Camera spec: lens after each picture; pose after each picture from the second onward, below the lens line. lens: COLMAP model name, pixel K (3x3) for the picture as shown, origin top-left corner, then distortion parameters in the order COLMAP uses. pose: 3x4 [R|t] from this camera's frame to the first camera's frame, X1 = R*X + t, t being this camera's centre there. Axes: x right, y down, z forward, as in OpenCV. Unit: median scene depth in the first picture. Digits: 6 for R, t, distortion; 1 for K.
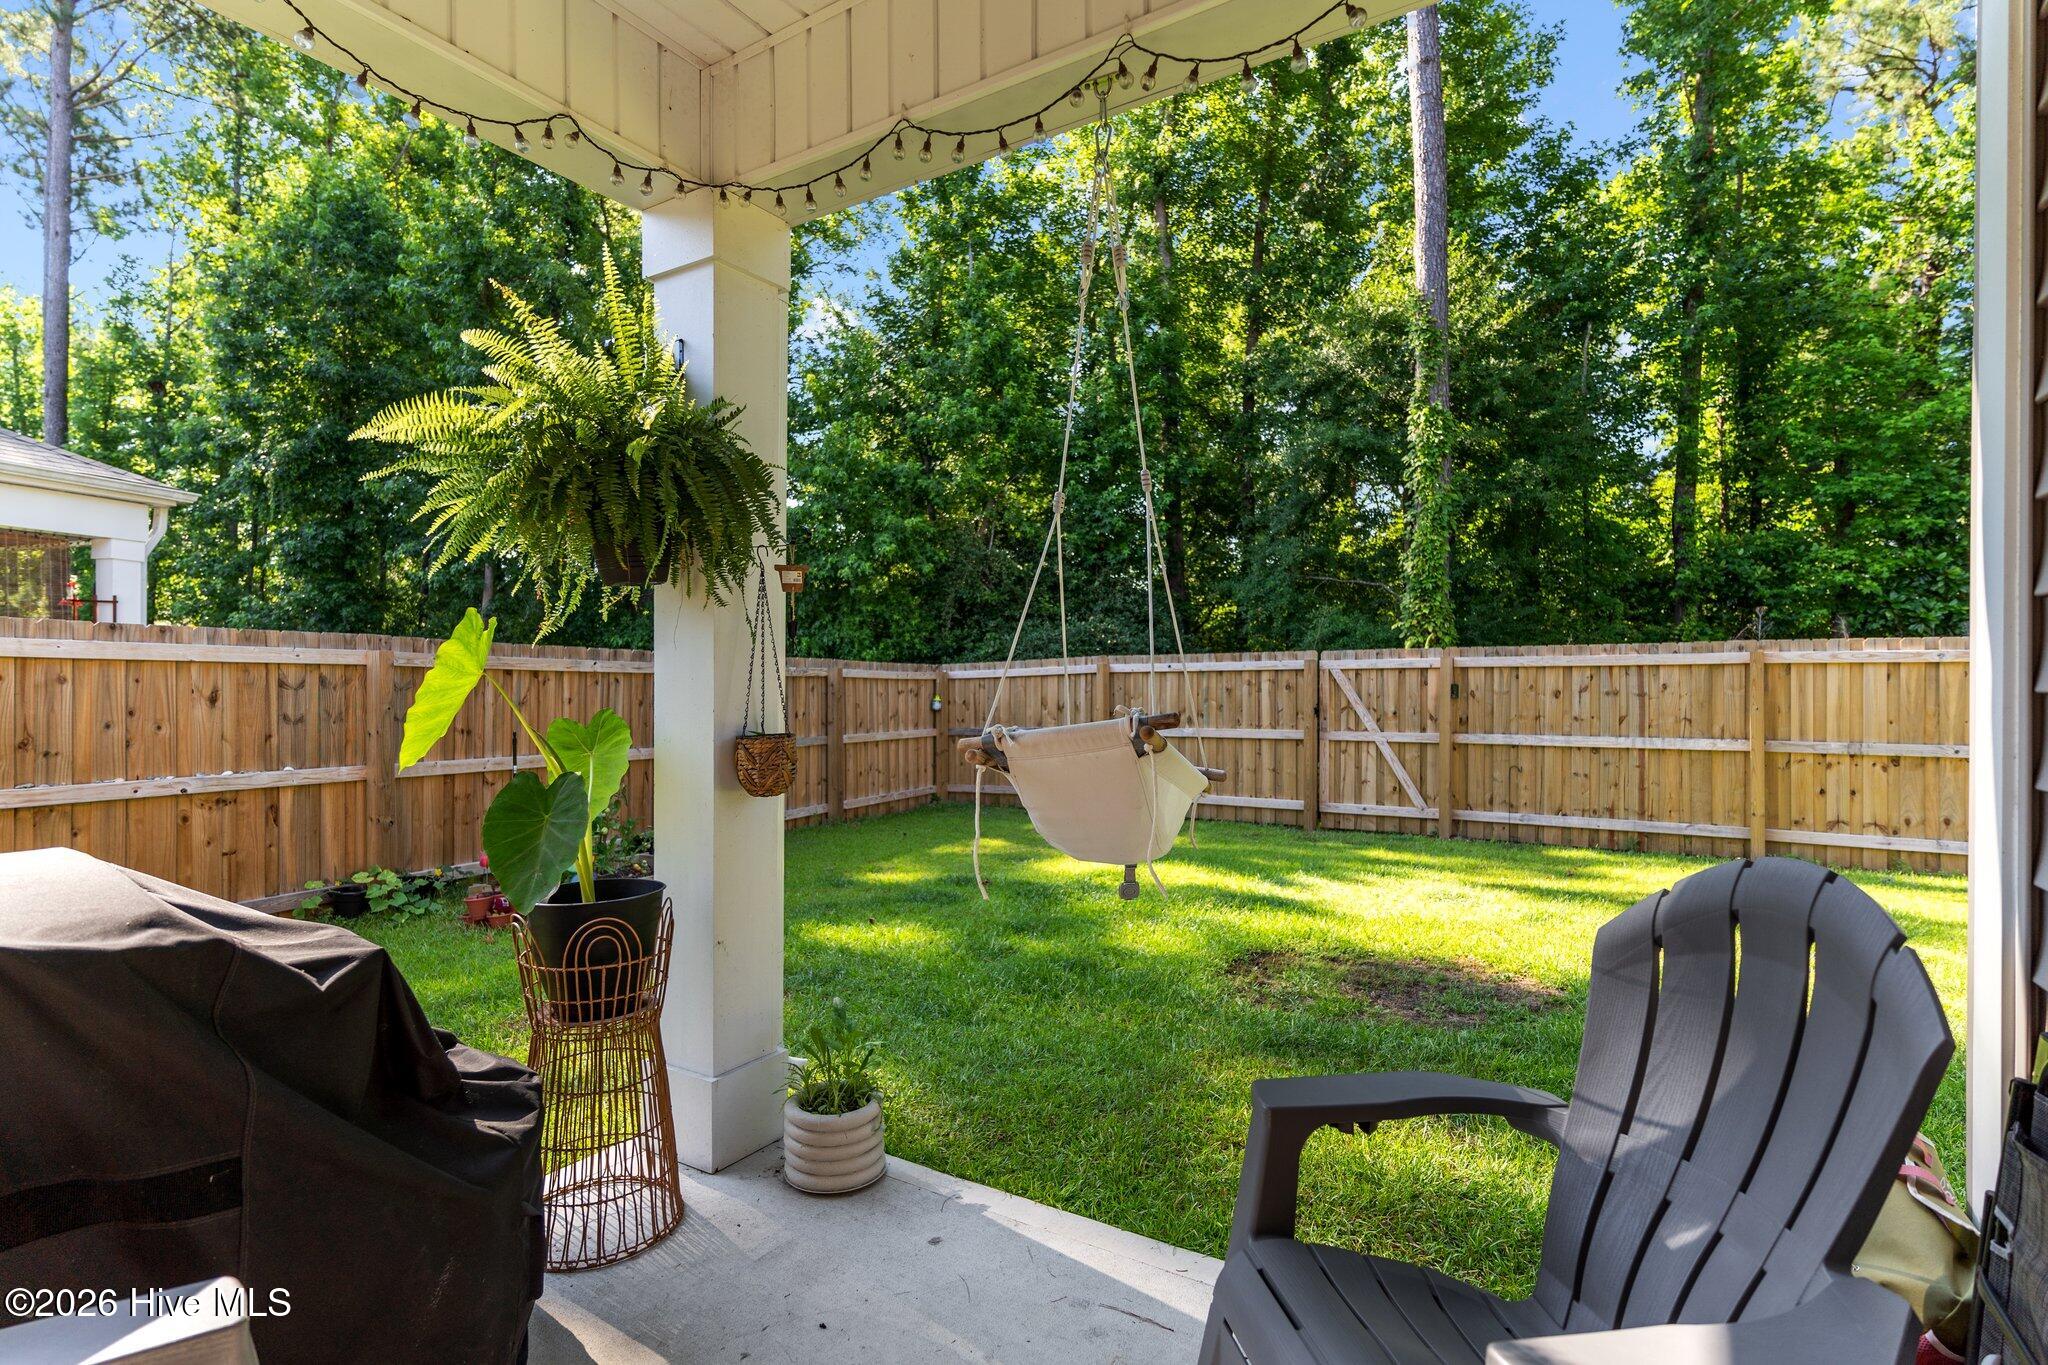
lens RADIAL K [[1018.7, 0, 1028.1], [0, 1018.7, 679.4], [0, 0, 1]] dist [0.001180, 0.001115]
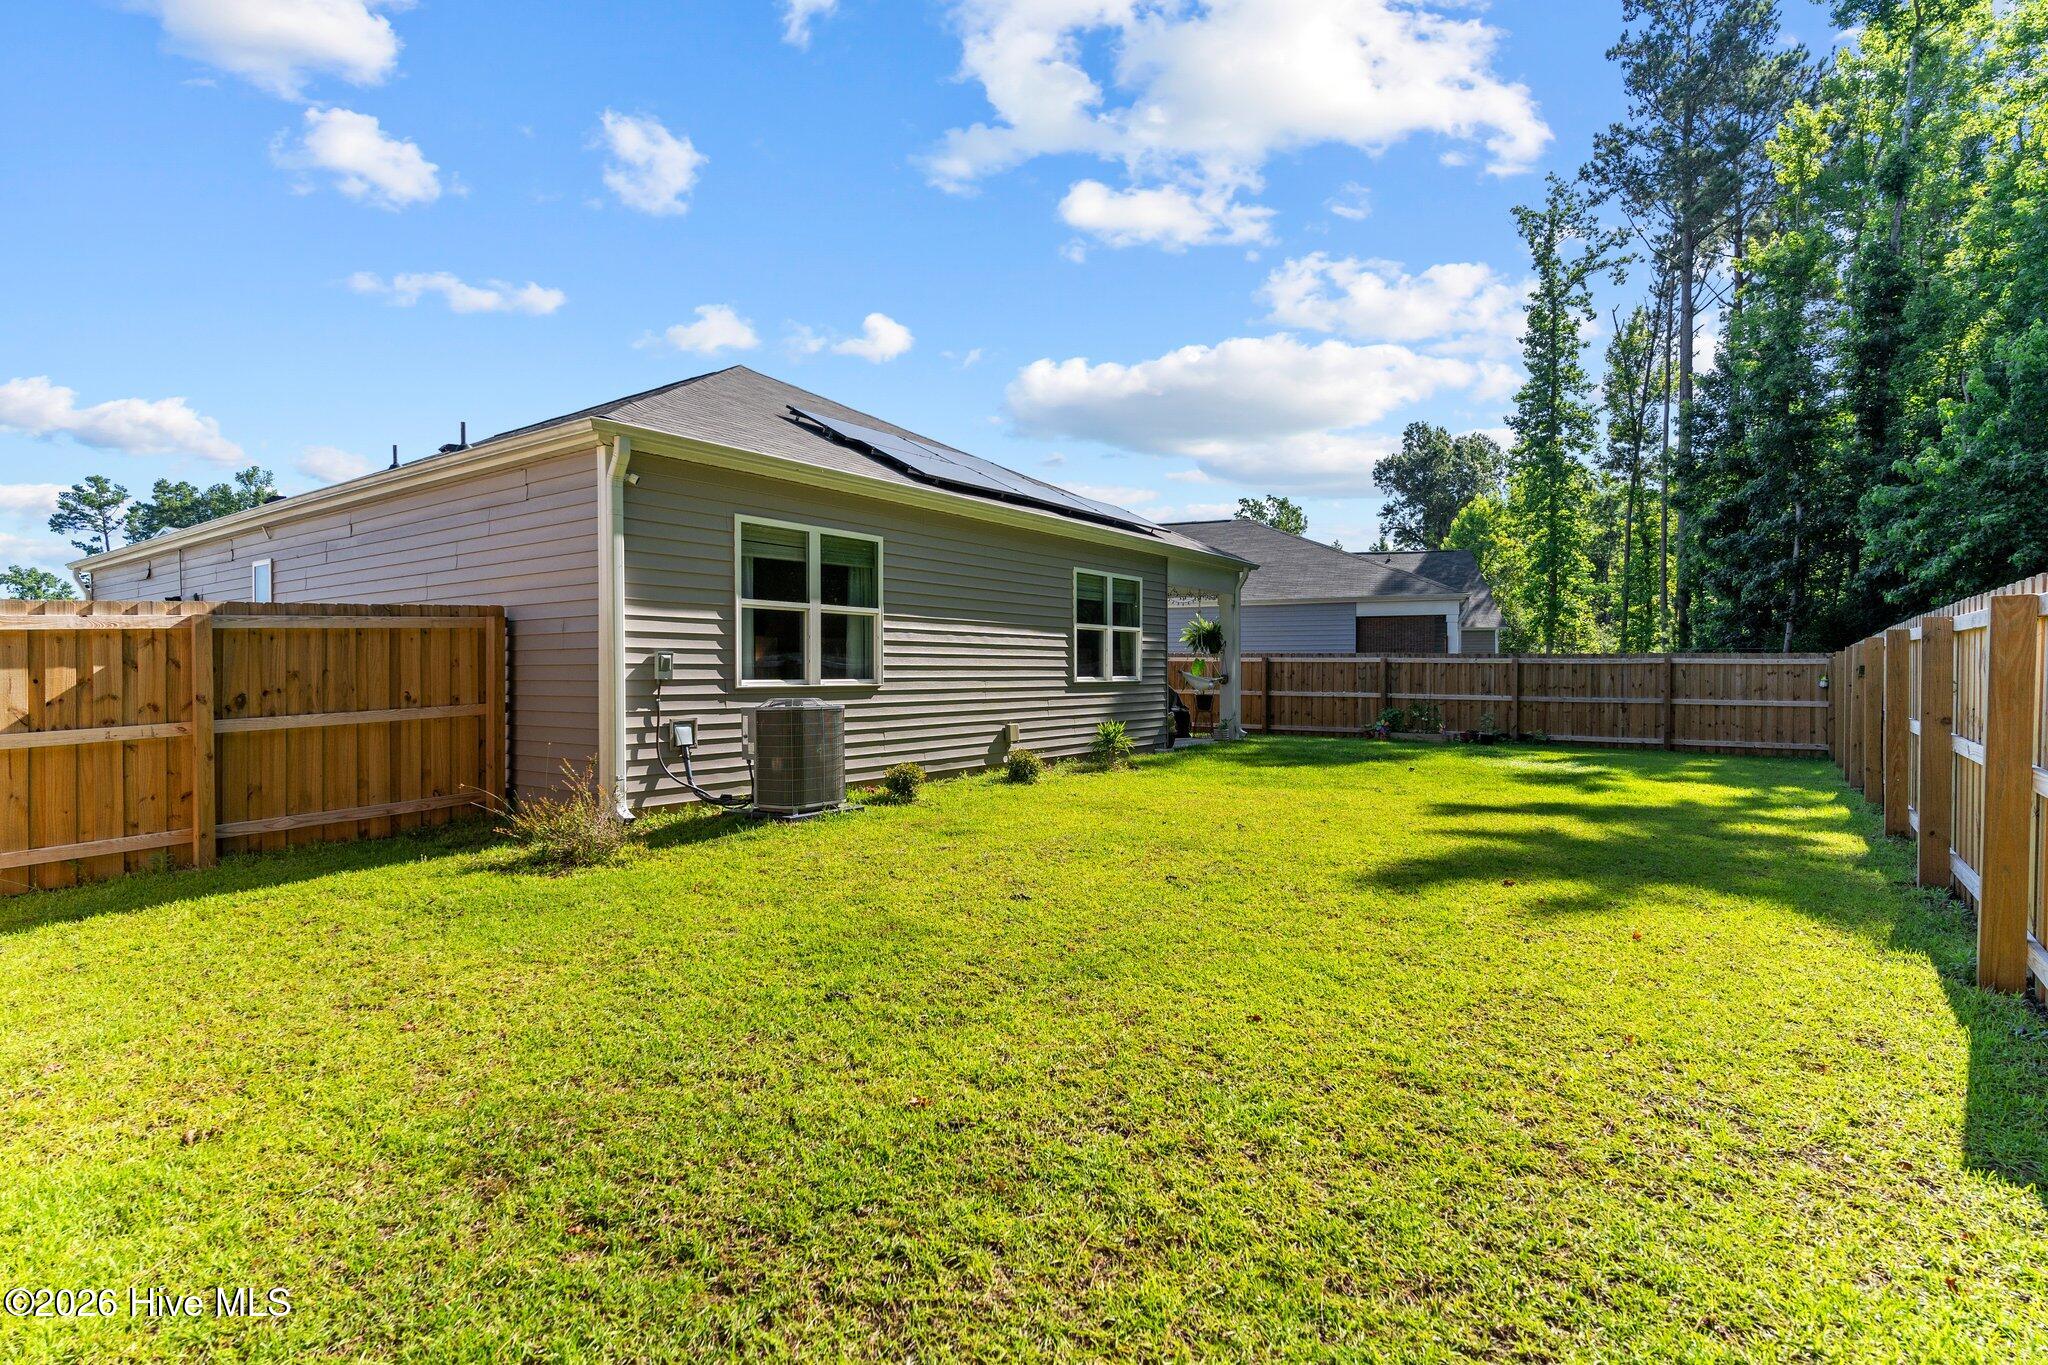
lens RADIAL K [[981.7, 0, 1024.0], [0, 981.7, 682.5], [0, 0, 1]] dist [0.005193, 0.000066]
pose [[-0.062026, 0.015212, -0.997959, 1.764619], [-0.002095, 0.999880, 0.015371, 0.000504], [0.998072, 0.003044, -0.061987, 0.017936]]
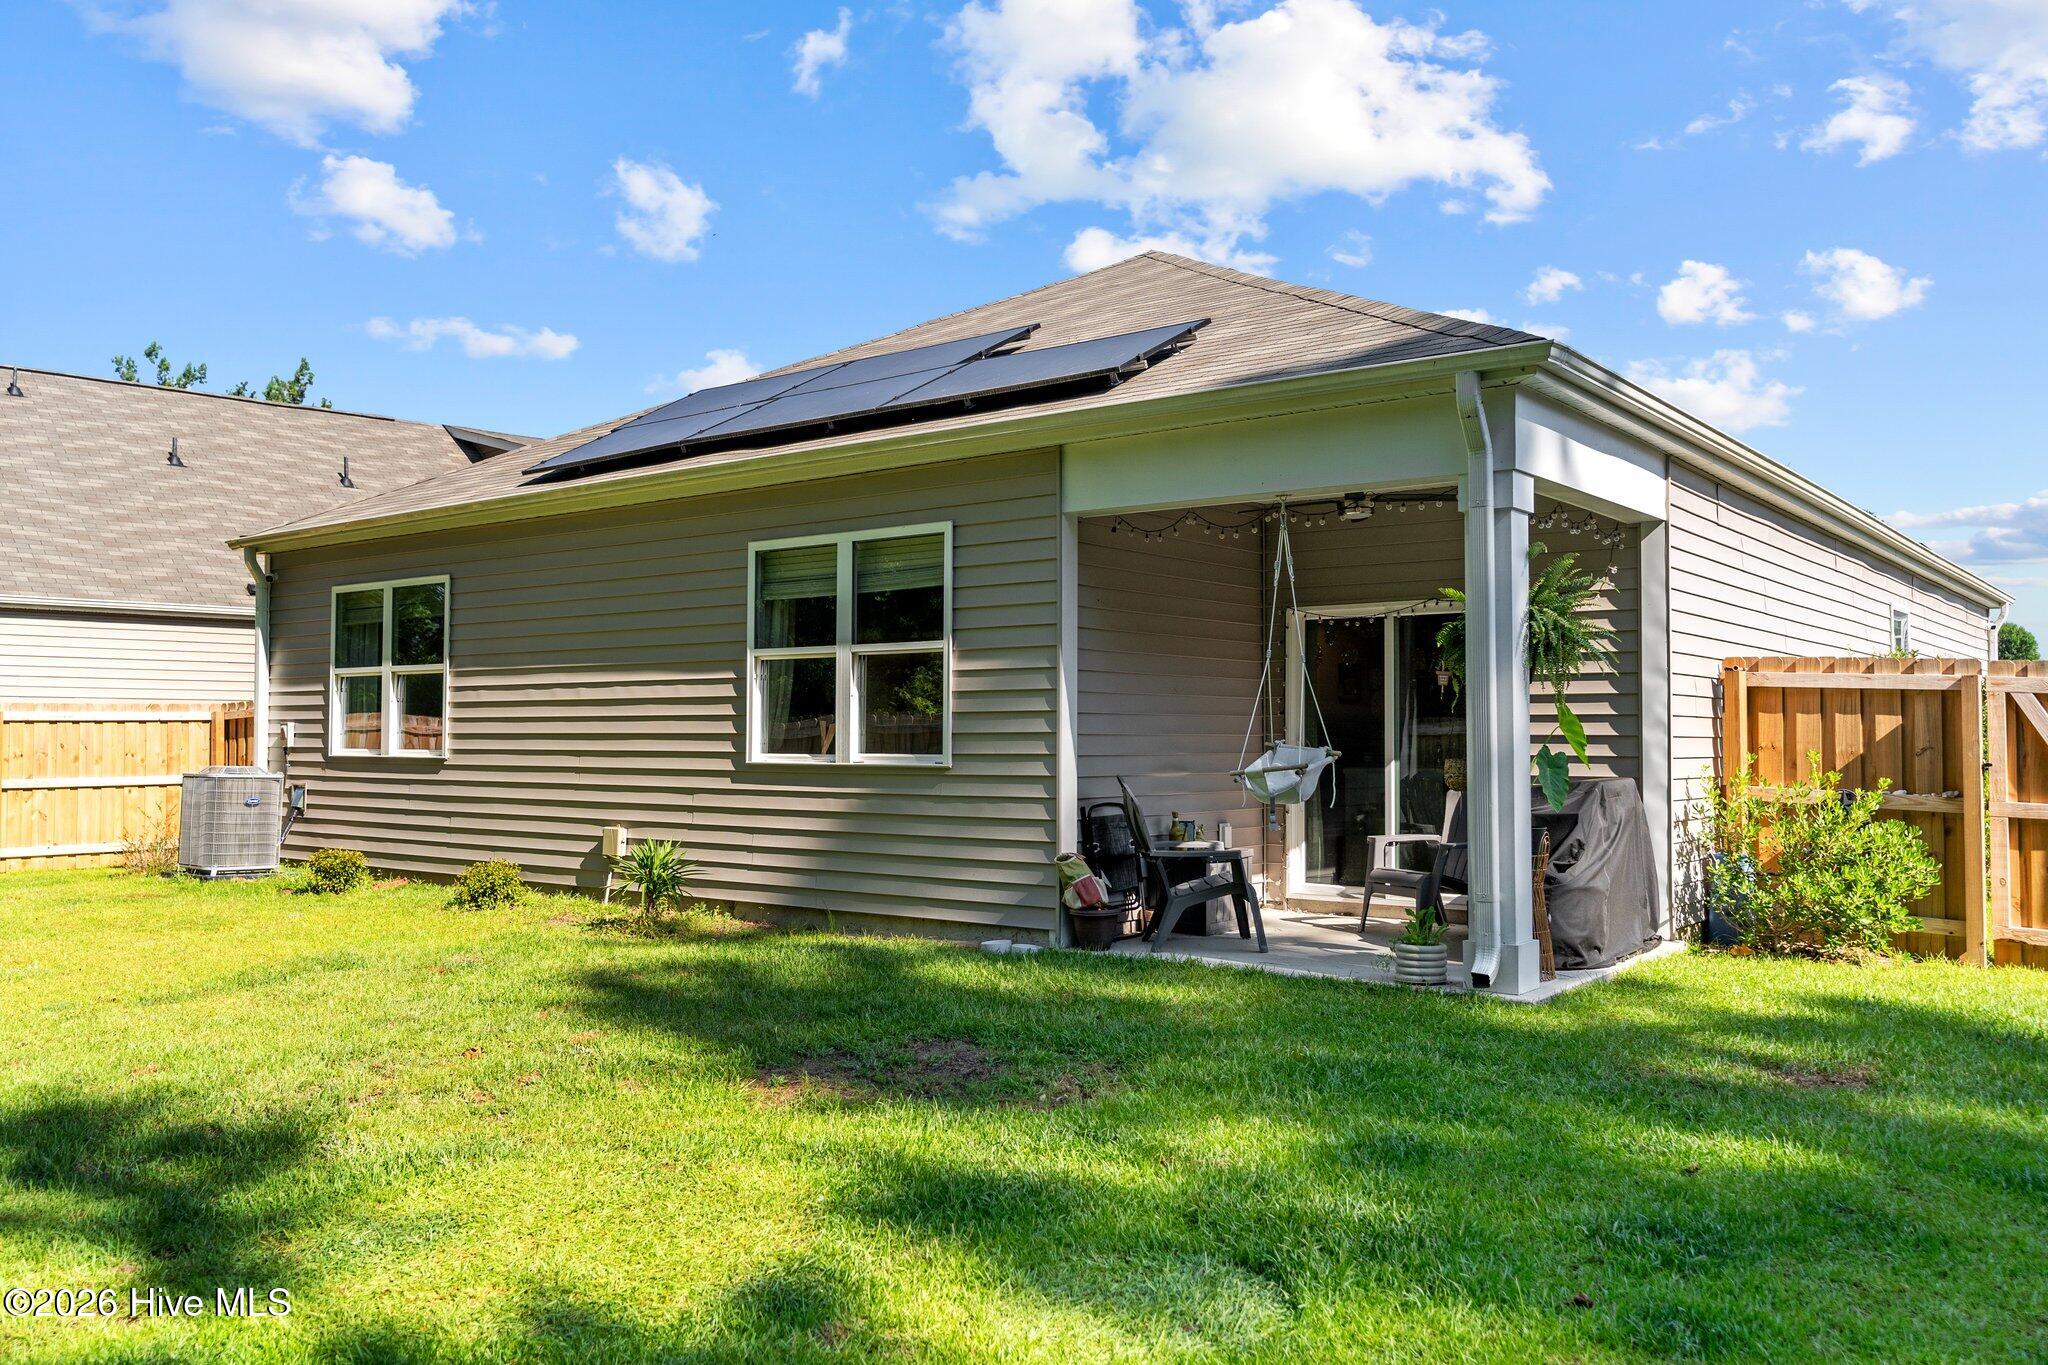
lens RADIAL K [[1621.7, 0, 1024.0], [0, 1621.7, 682.5], [0, 0, 1]] dist [0.003211, -0.000543]
pose [[-0.995167, -0.000475, 0.098197, 0.080264], [-0.003852, 0.999407, -0.034205, 0.001817], [-0.098122, -0.034418, -0.994579, 1.152897]]
